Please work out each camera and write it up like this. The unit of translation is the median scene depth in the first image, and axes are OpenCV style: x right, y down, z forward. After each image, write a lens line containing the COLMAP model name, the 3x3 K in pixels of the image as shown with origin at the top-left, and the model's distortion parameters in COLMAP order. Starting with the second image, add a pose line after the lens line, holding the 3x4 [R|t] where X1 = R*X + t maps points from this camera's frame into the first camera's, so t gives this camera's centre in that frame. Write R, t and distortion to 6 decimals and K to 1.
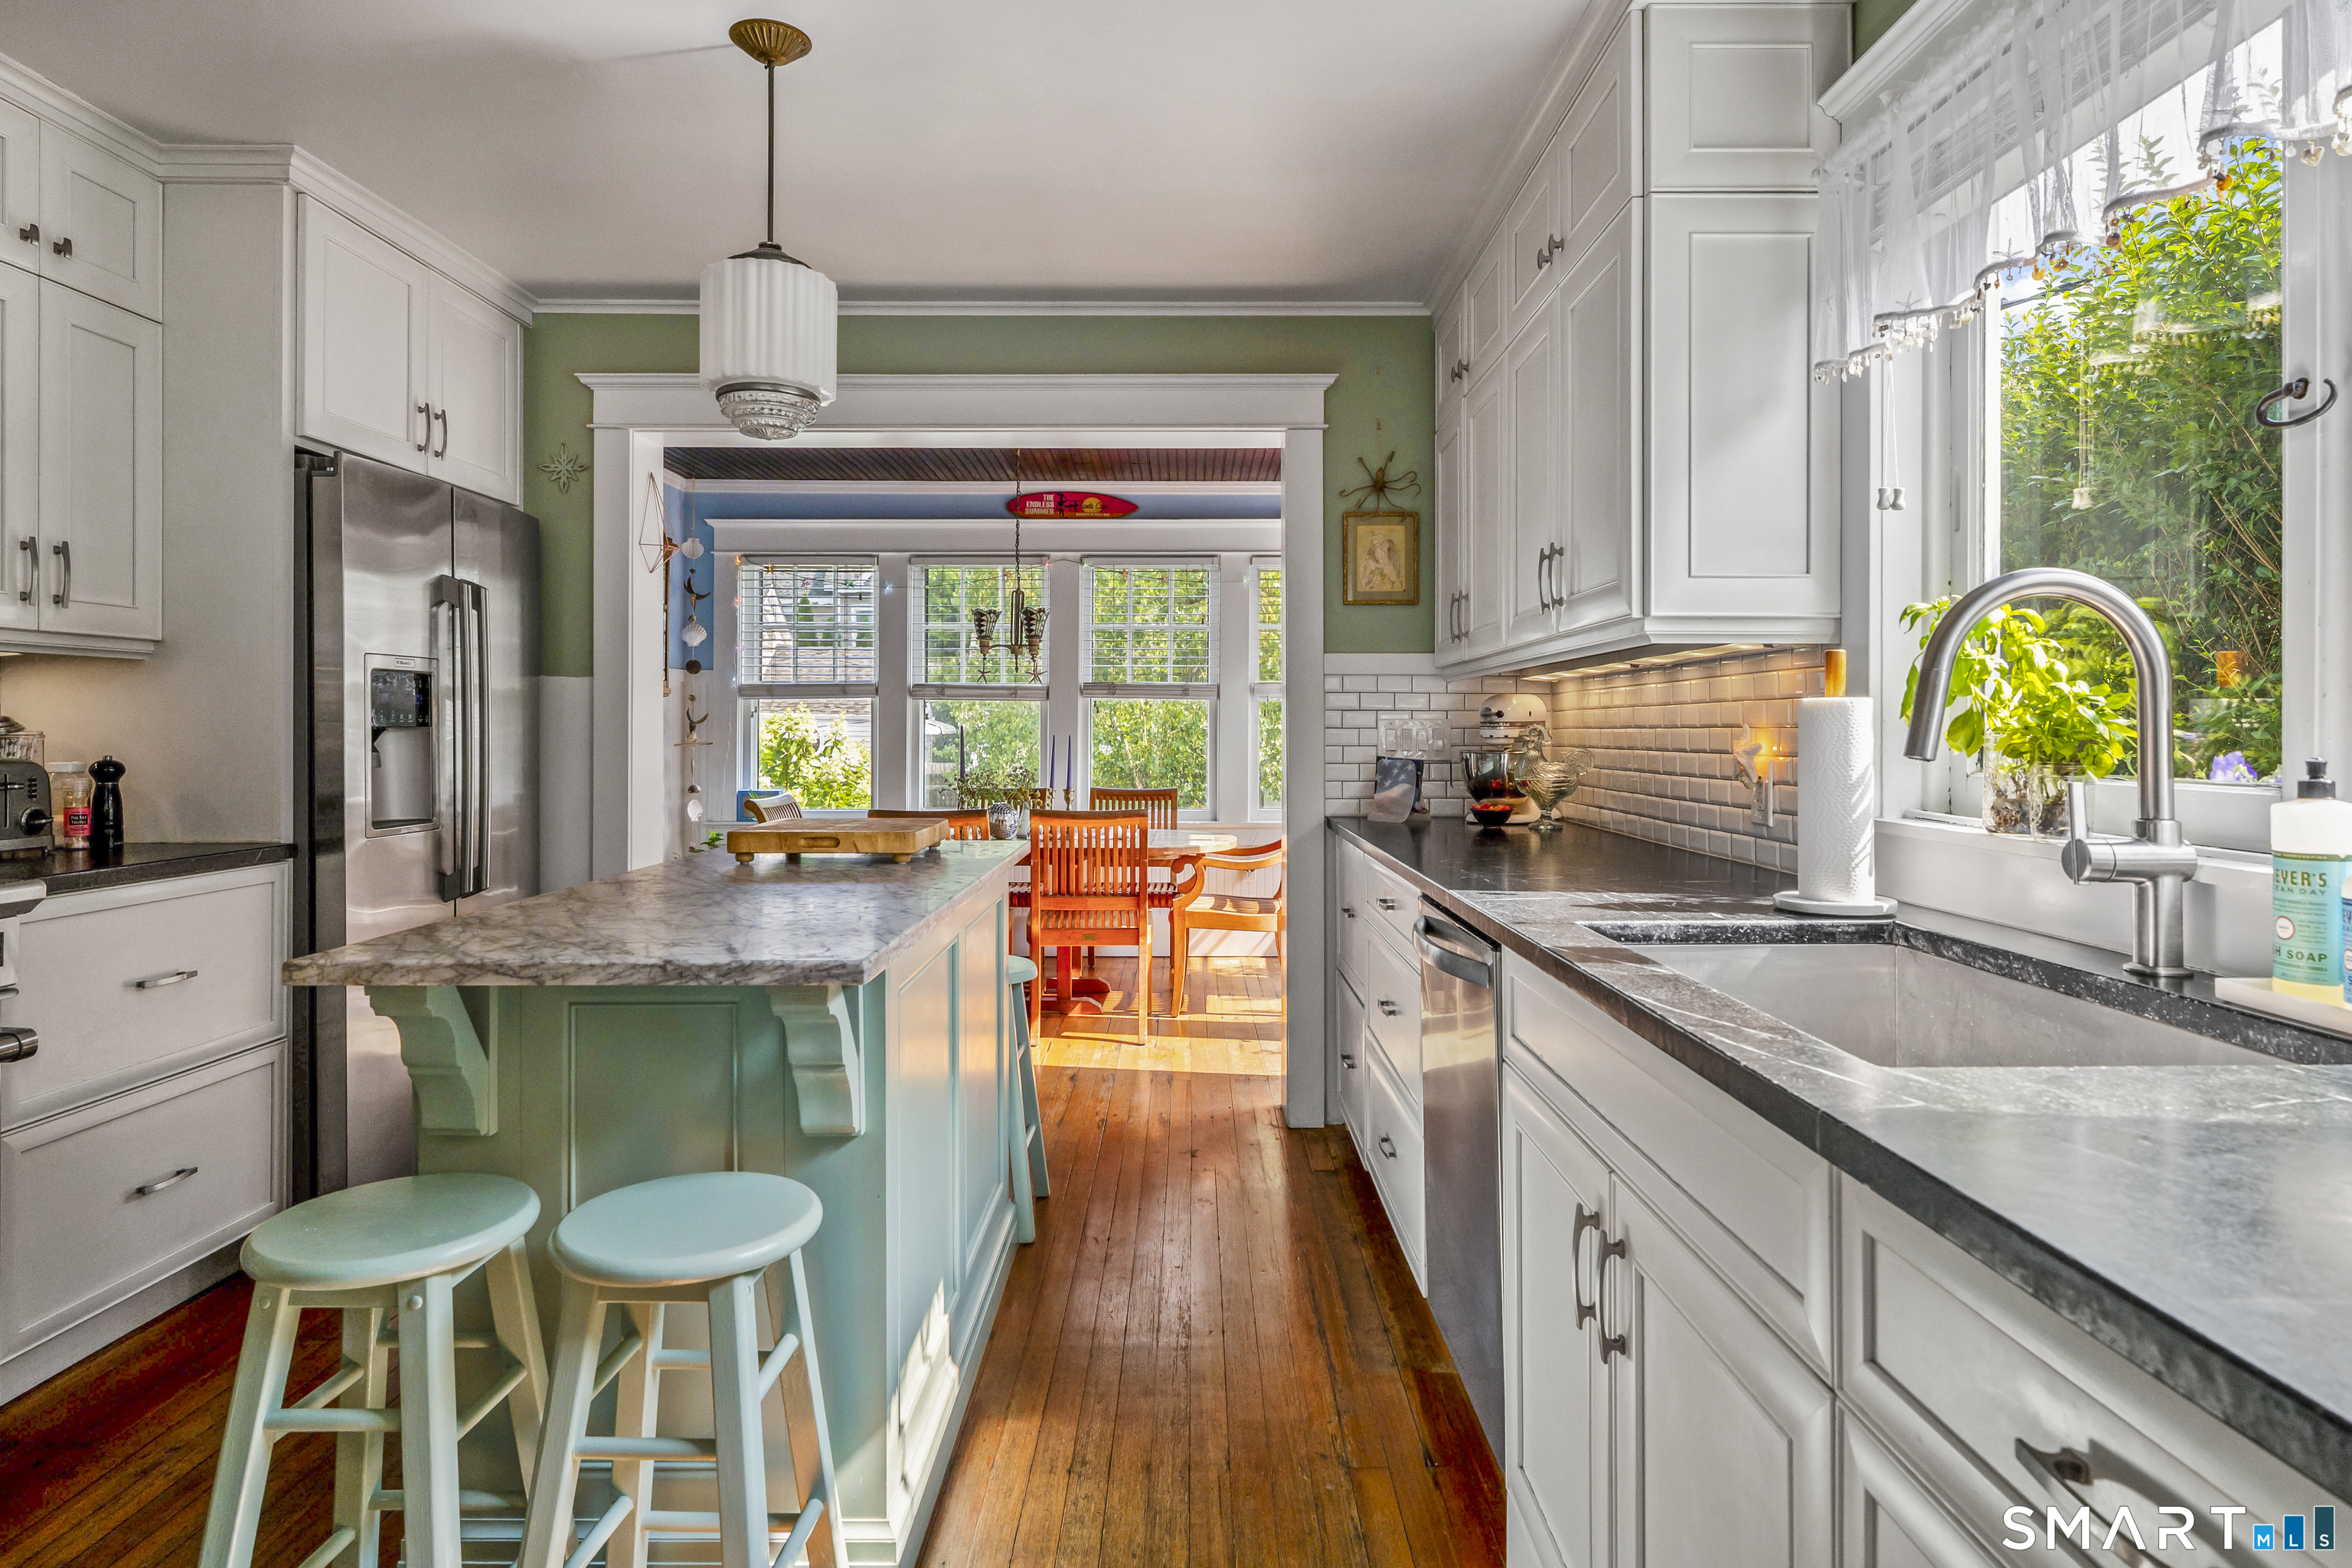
lens RADIAL K [[1281.7, 0, 1166.8], [0, 1281.7, 742.0], [0, 0, 1]] dist [0.001629, -0.000021]
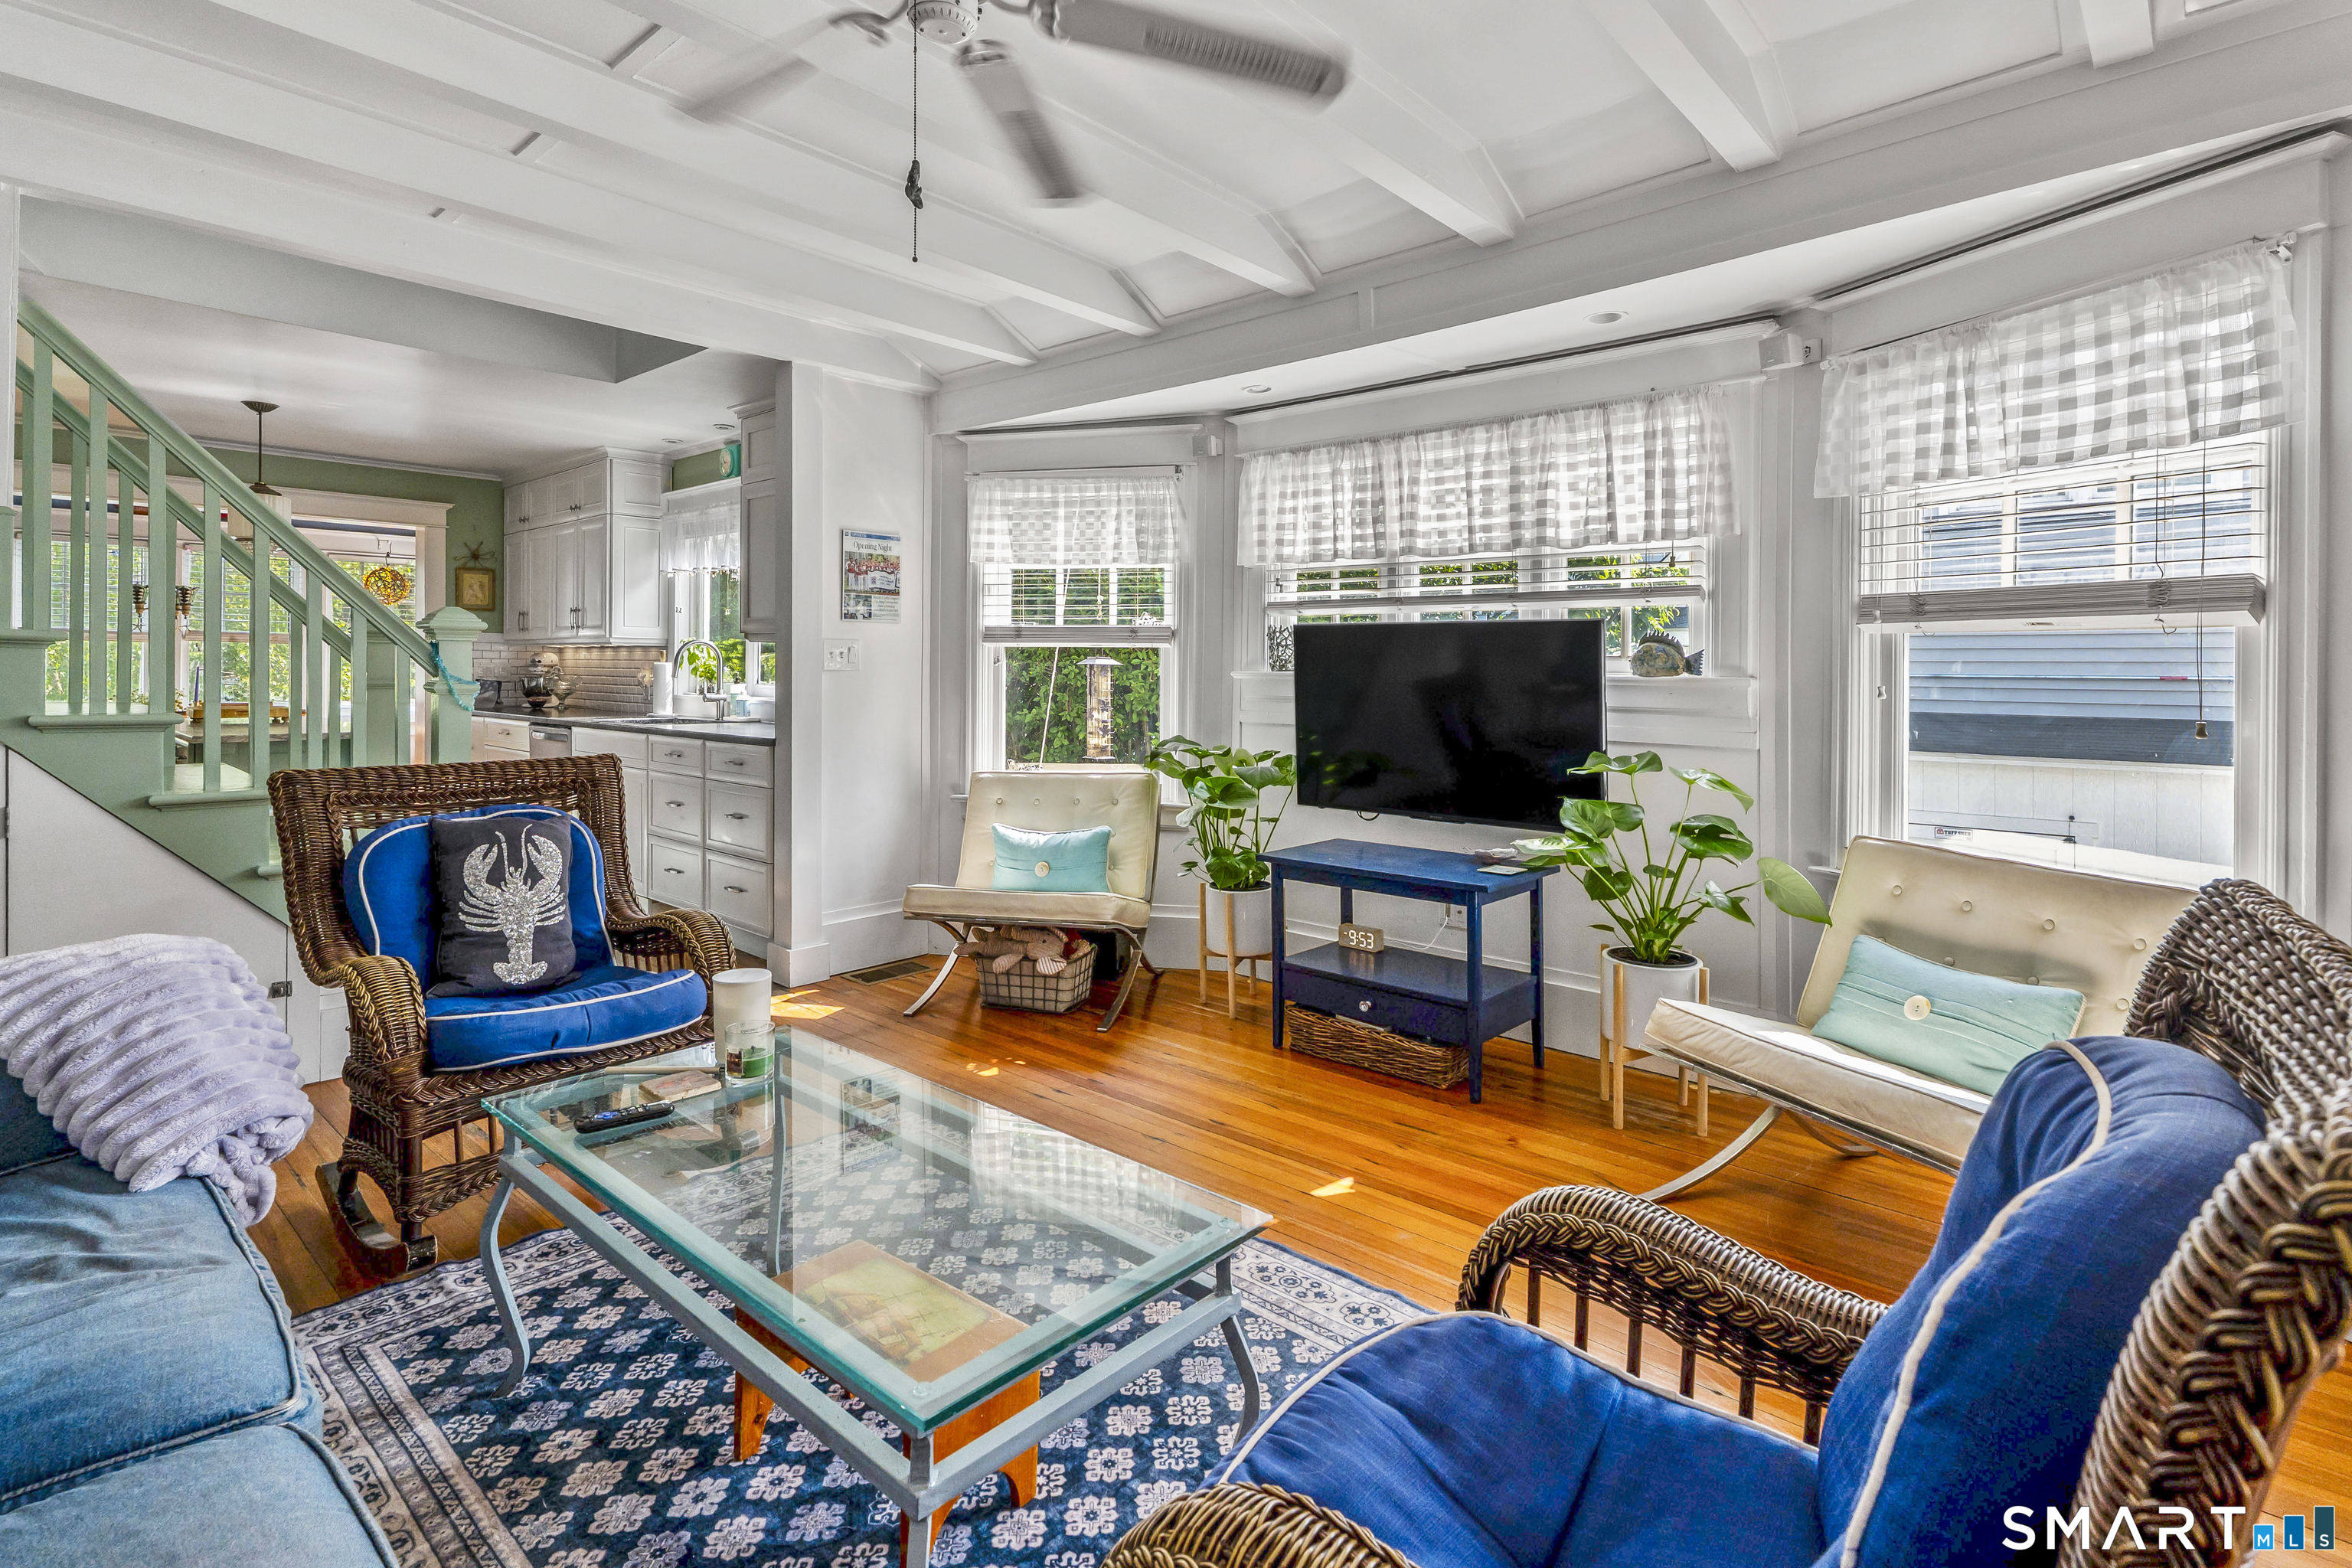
lens RADIAL K [[1127.5, 0, 1197.4], [0, 1127.5, 676.9], [0, 0, 1]] dist [0.016894, -0.004324]
pose [[0.649475, 0.003908, 0.760373, -0.562784], [-0.006294, 0.999980, 0.000237, -0.001173], [-0.760357, -0.004940, 0.649487, -1.336763]]
